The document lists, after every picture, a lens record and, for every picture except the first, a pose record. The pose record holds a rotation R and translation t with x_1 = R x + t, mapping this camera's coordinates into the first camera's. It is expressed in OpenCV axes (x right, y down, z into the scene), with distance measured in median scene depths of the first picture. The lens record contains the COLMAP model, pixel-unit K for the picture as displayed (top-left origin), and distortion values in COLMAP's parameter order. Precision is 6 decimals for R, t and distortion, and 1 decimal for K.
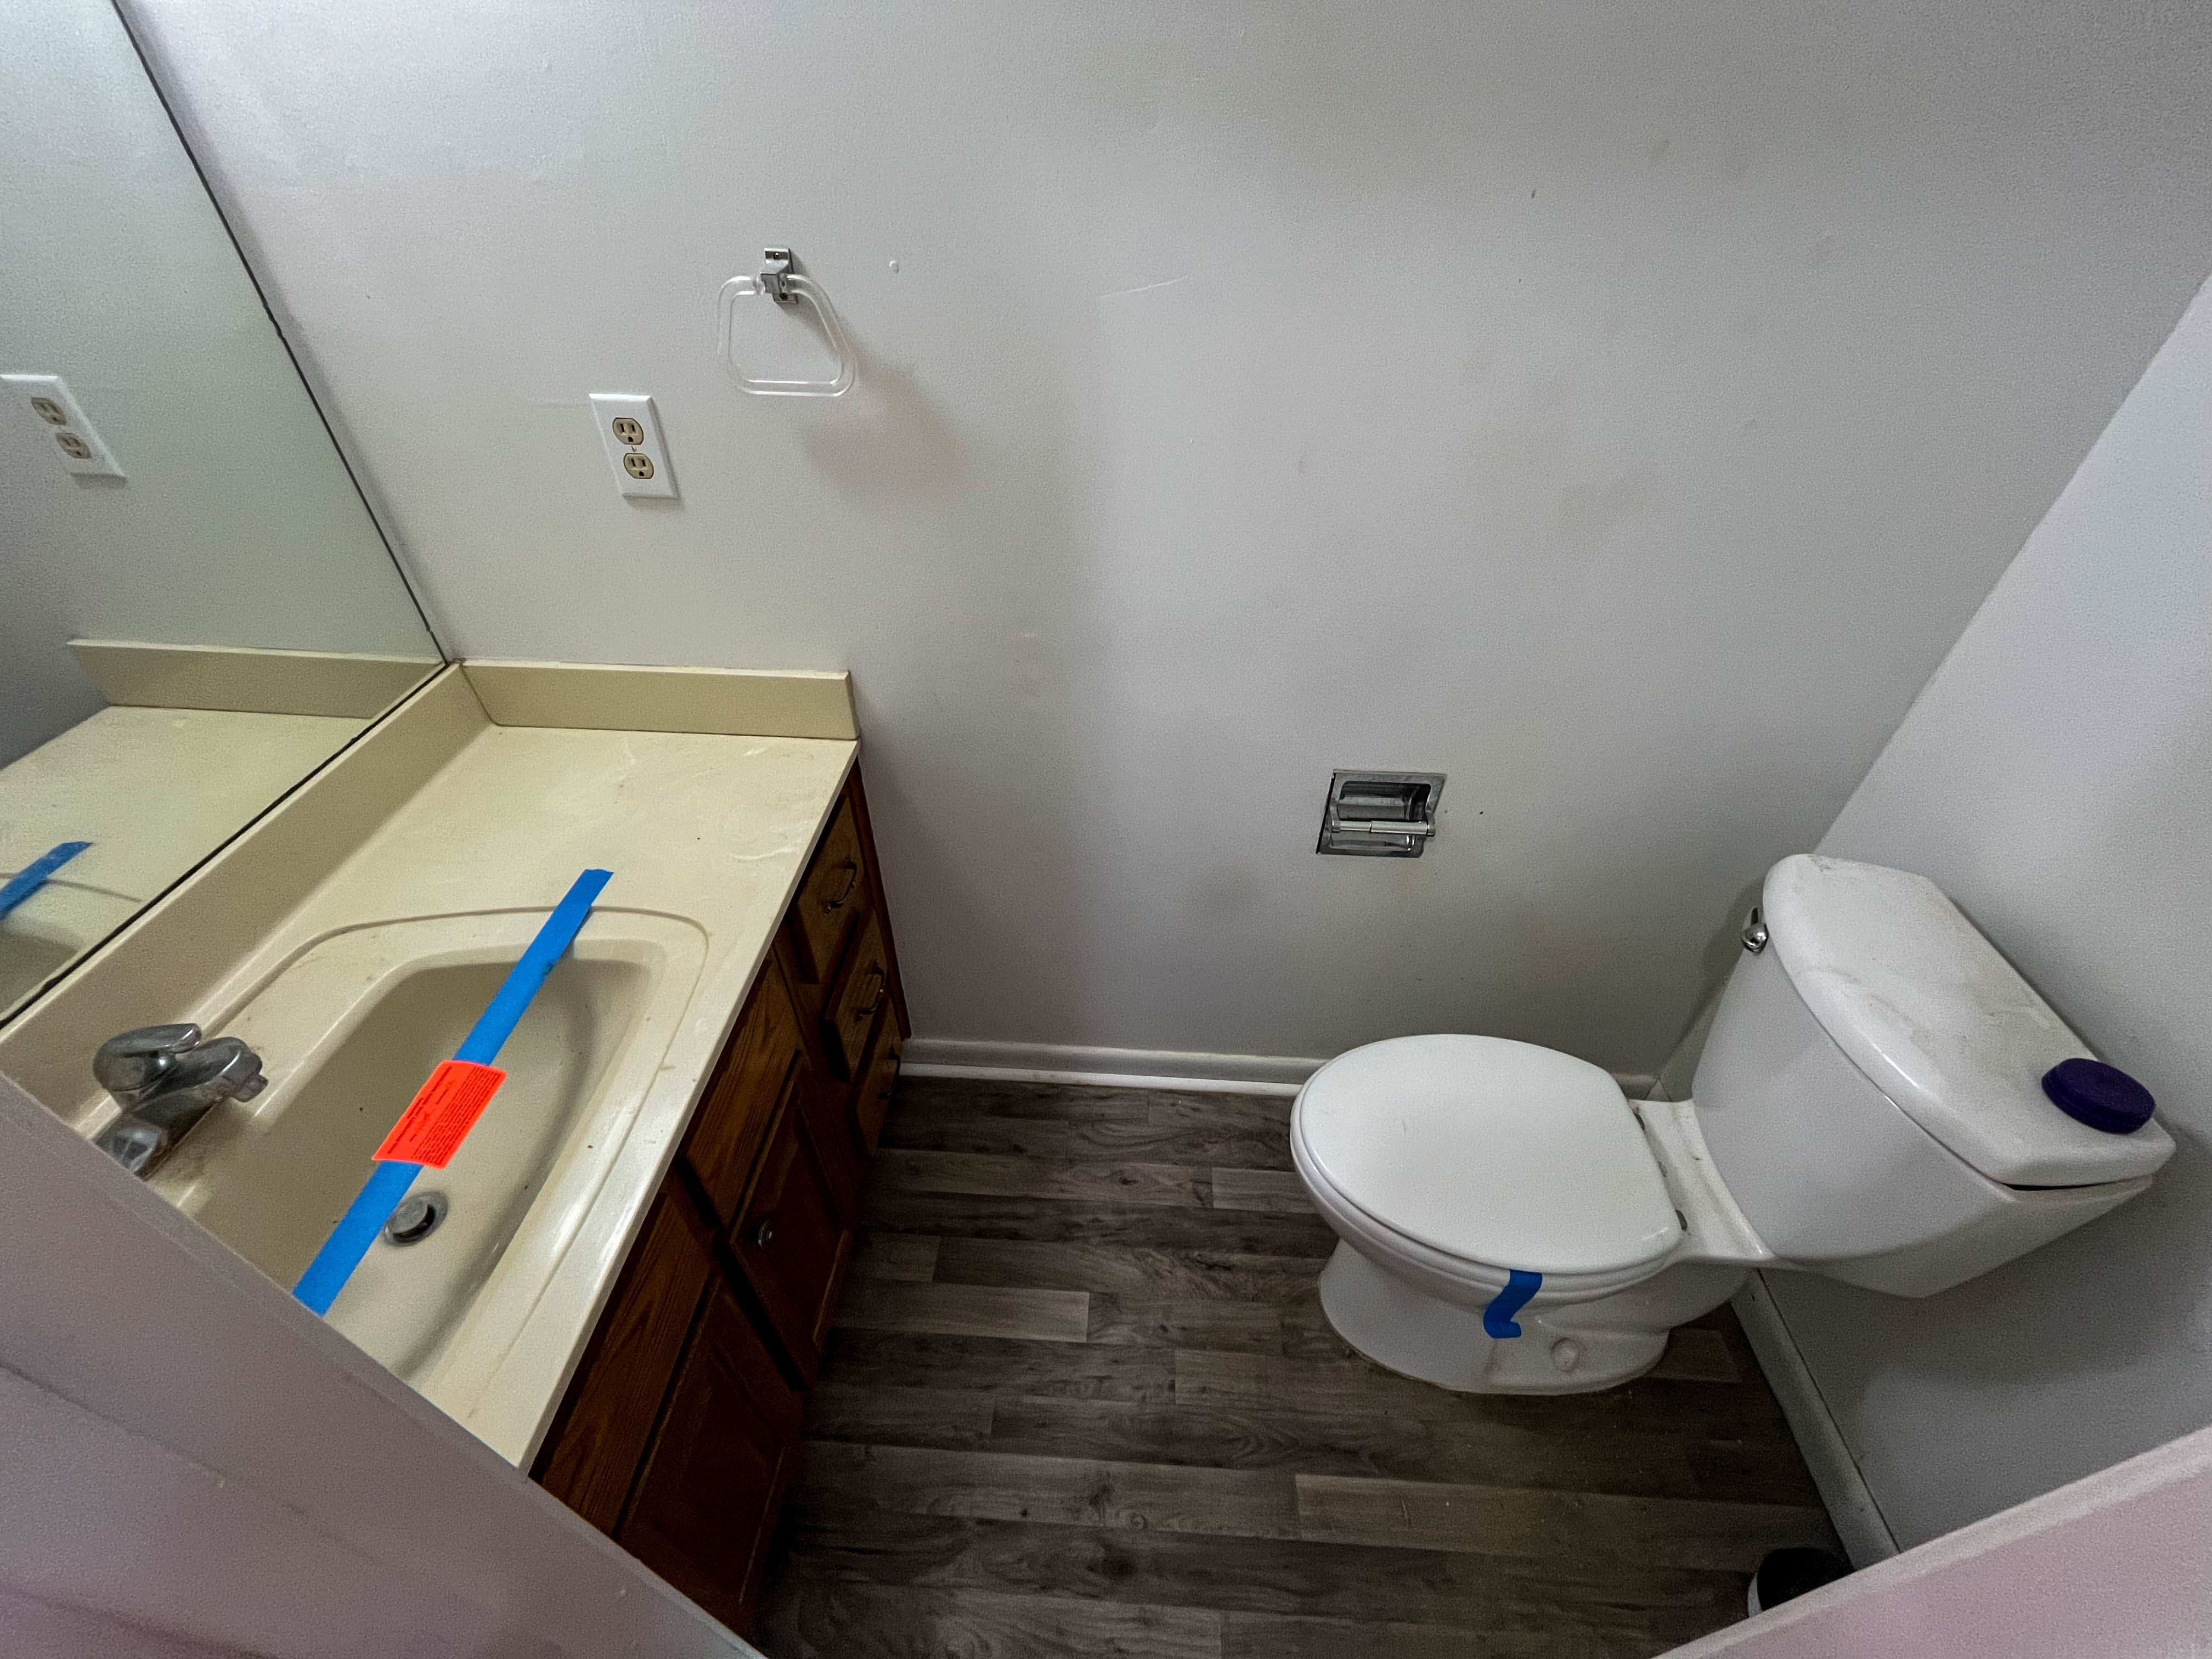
lens RADIAL K [[895.8, 0, 1102.8], [0, 895.8, 832.1], [0, 0, 1]] dist [-0.000714, -0.000982]
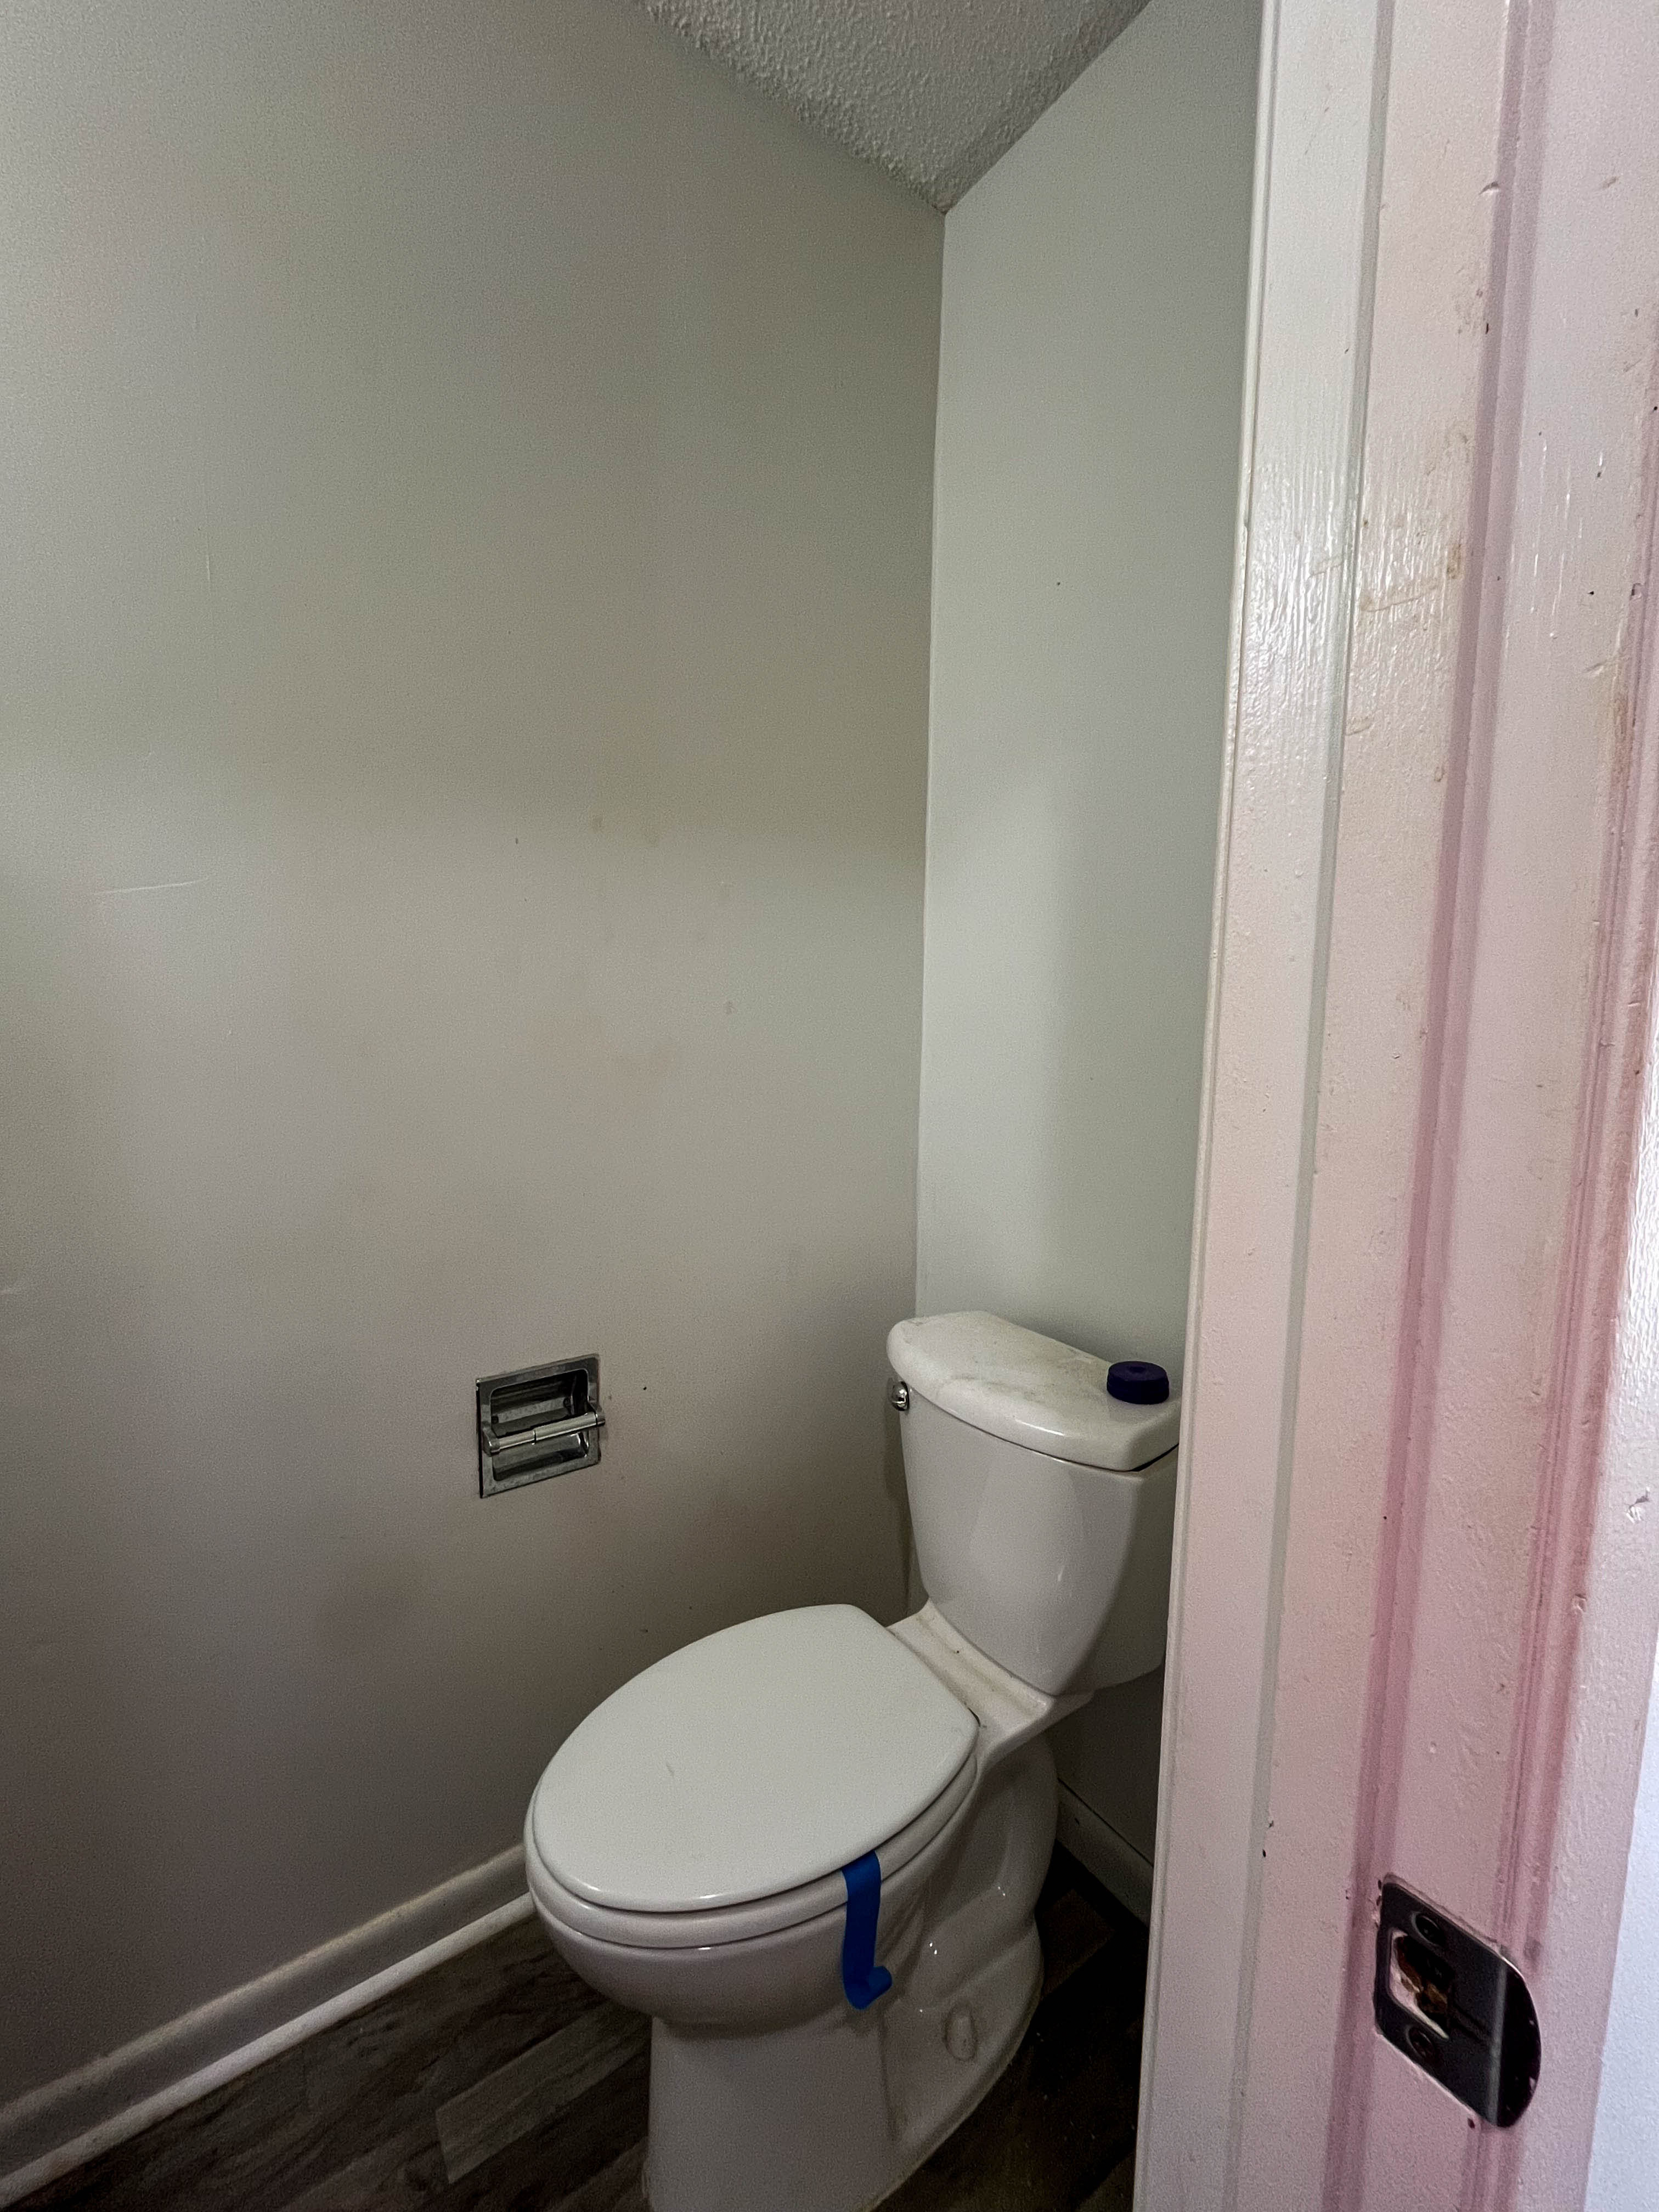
lens RADIAL K [[895.8, 0, 832.4], [0, 895.8, 1091.3], [0, 0, 1]] dist [-0.000714, -0.000982]
pose [[0.789671, -0.069866, 0.609540, 0.014677], [0.393648, 0.819738, -0.416018, 0.188467], [-0.470597, 0.568461, 0.674826, 0.066890]]
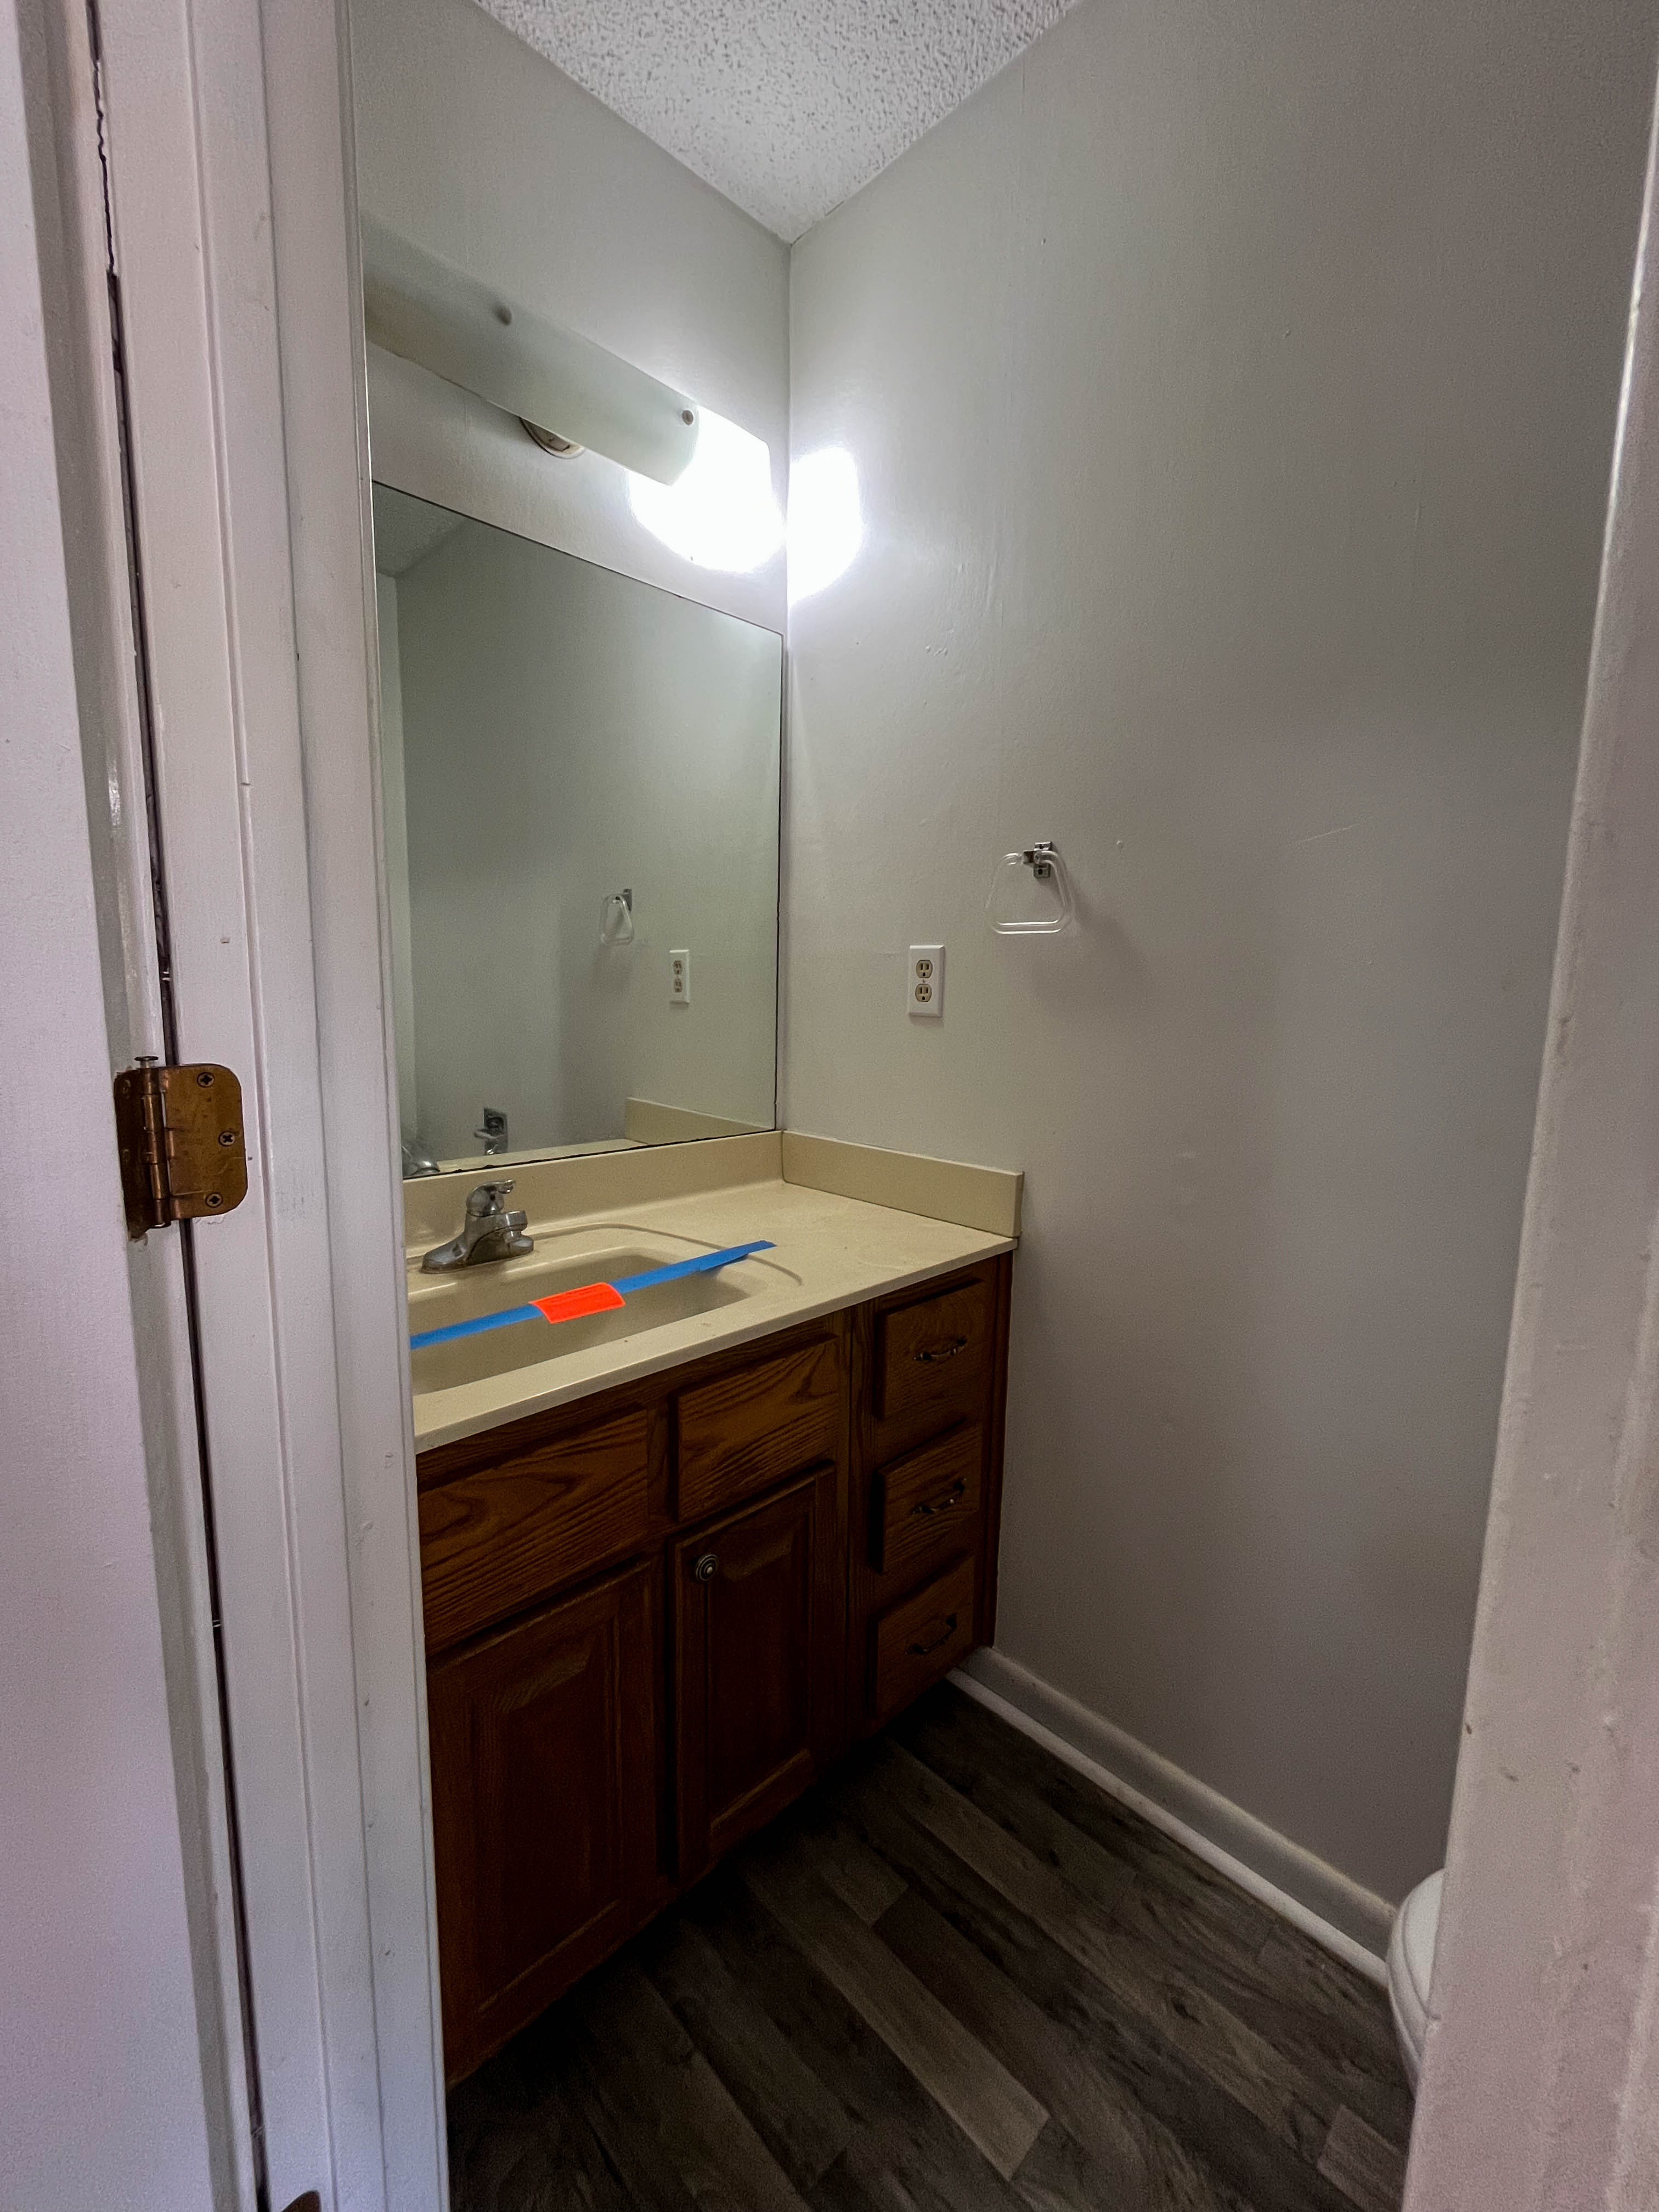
lens RADIAL K [[895.8, 0, 826.7], [0, 895.8, 1096.4], [0, 0, 1]] dist [-0.000714, -0.000982]
pose [[0.737137, 0.086094, -0.670237, 0.241859], [-0.438755, 0.815319, -0.377820, 0.239093], [0.513929, 0.572575, 0.638776, 0.093741]]
